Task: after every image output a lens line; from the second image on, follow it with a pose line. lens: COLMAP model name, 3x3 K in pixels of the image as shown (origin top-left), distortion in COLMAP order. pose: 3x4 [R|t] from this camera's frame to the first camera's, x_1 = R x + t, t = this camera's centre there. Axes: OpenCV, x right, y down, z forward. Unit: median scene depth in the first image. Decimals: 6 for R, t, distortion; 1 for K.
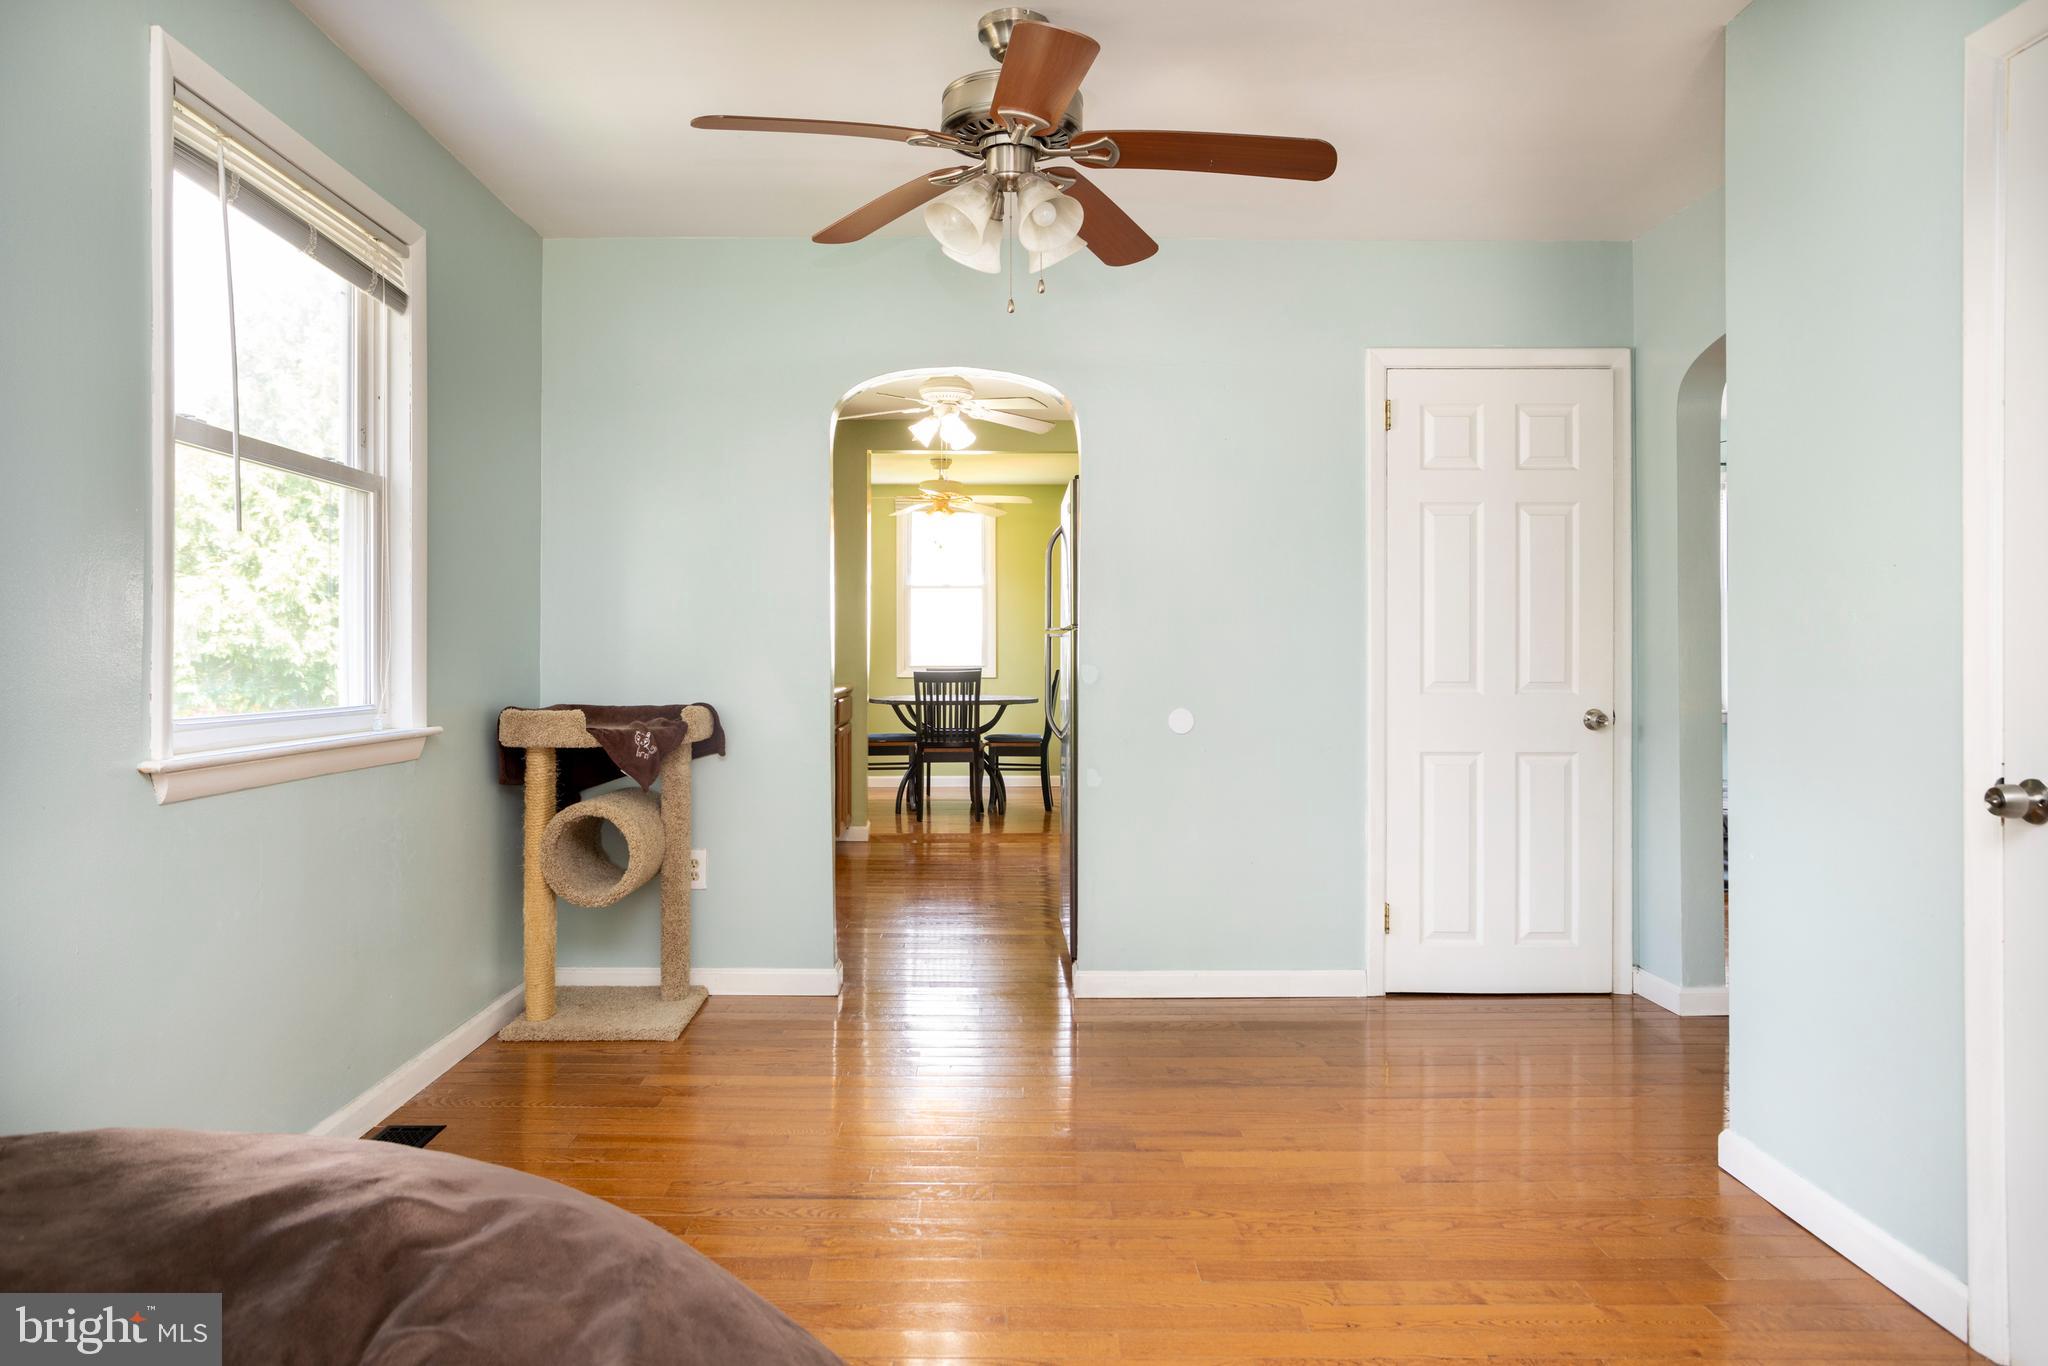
lens RADIAL K [[1537.5, 0, 1011.5], [0, 1537.5, 664.6], [0, 0, 1]] dist [0.000485, 0.001361]
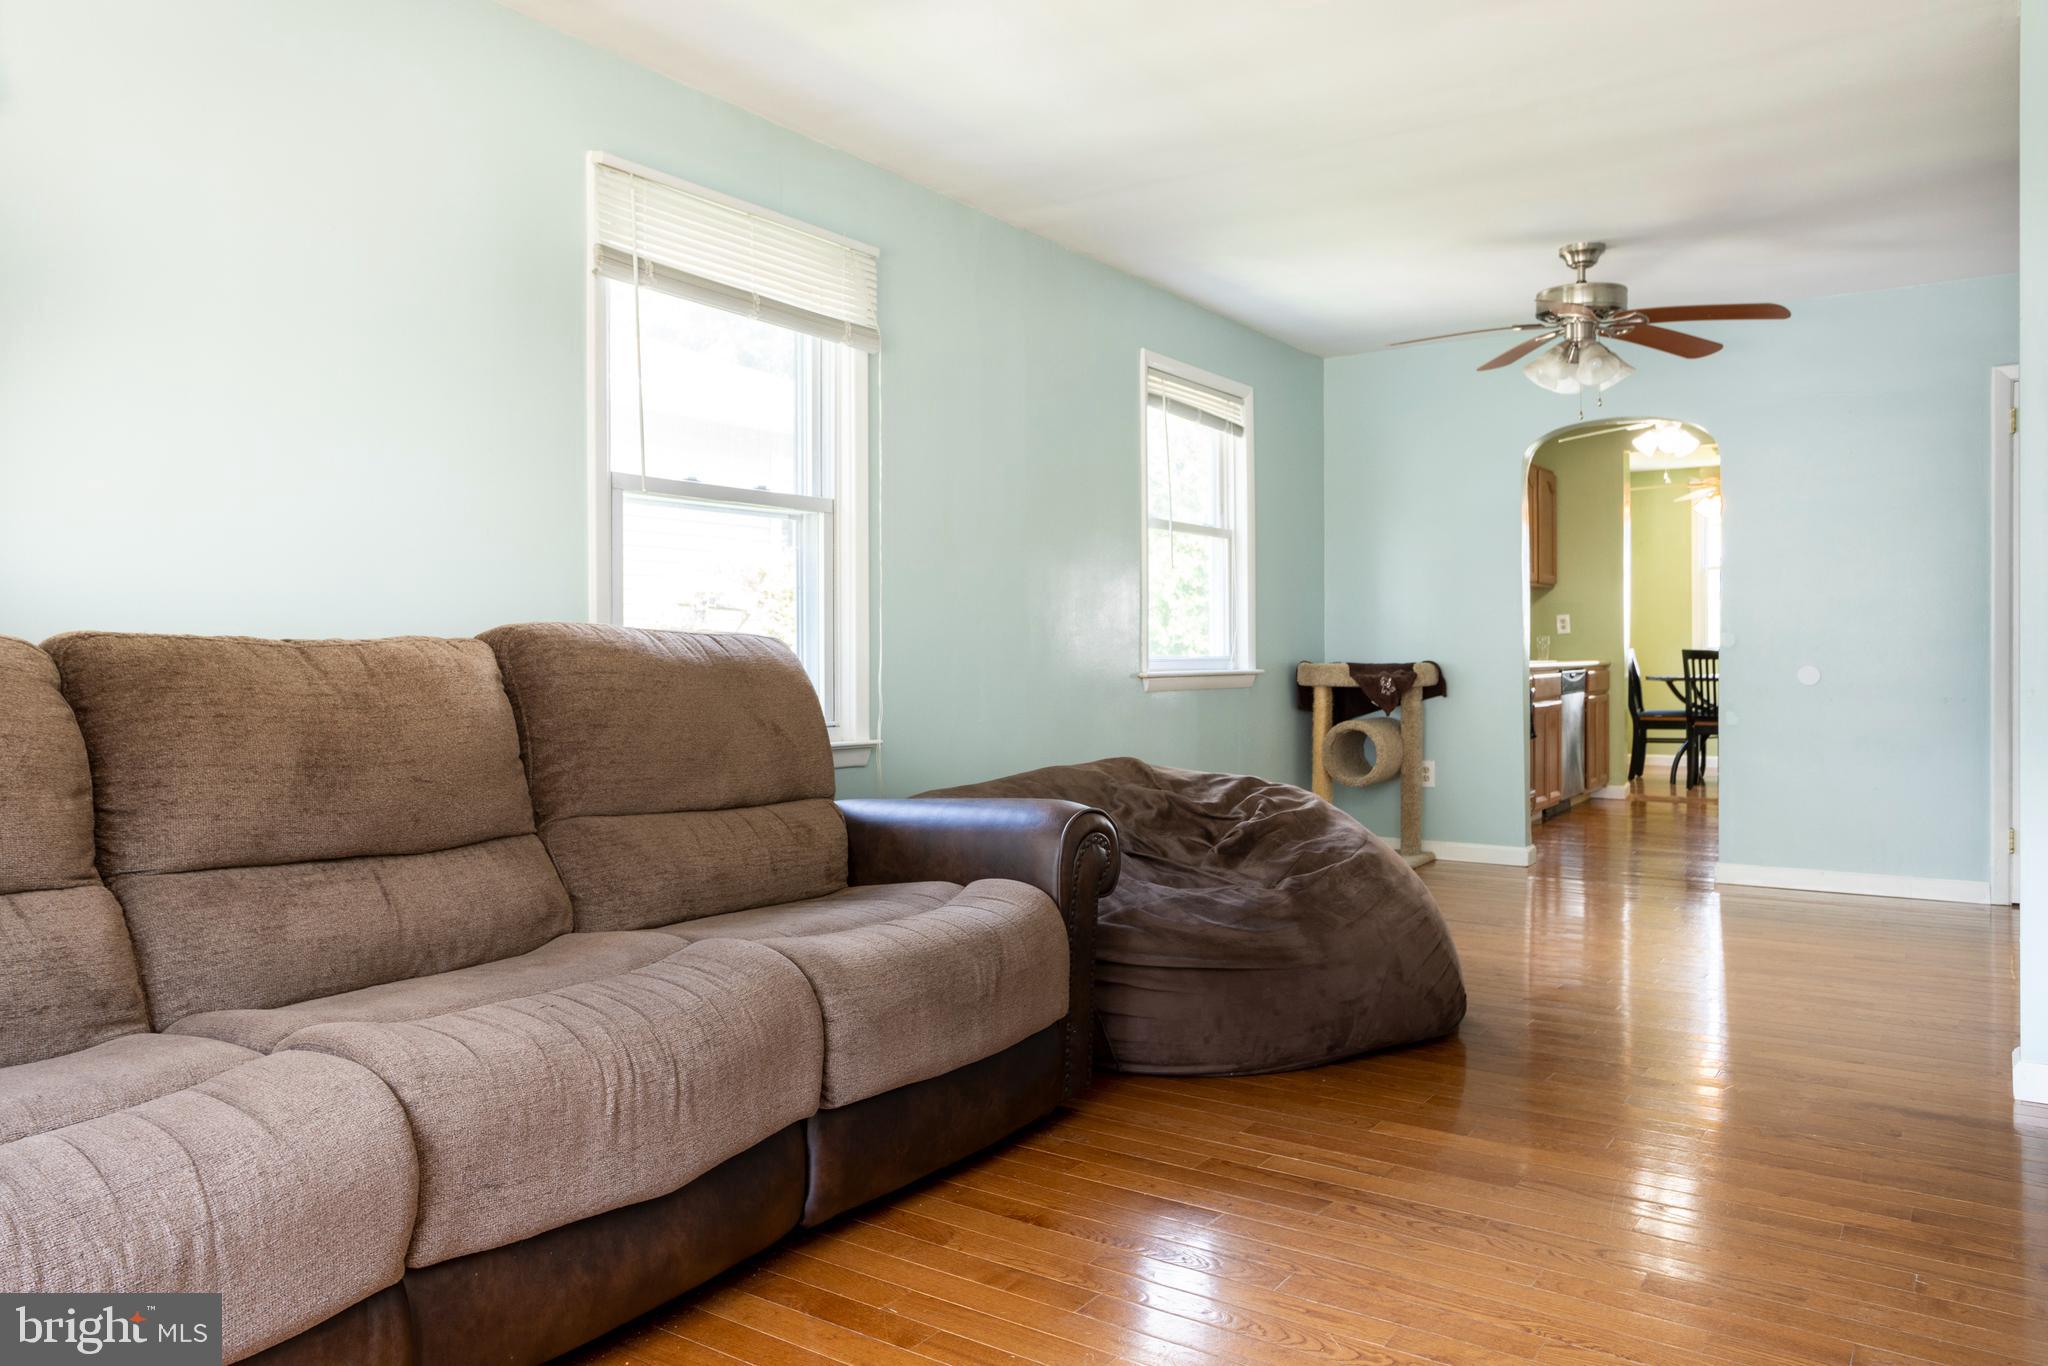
lens RADIAL K [[1537.5, 0, 1011.5], [0, 1537.5, 664.6], [0, 0, 1]] dist [0.000485, 0.001361]
pose [[0.869459, -0.003284, -0.493995, 0.180790], [0.006932, 0.999961, 0.005554, 0.017456], [0.493957, -0.008253, 0.869447, -0.490111]]
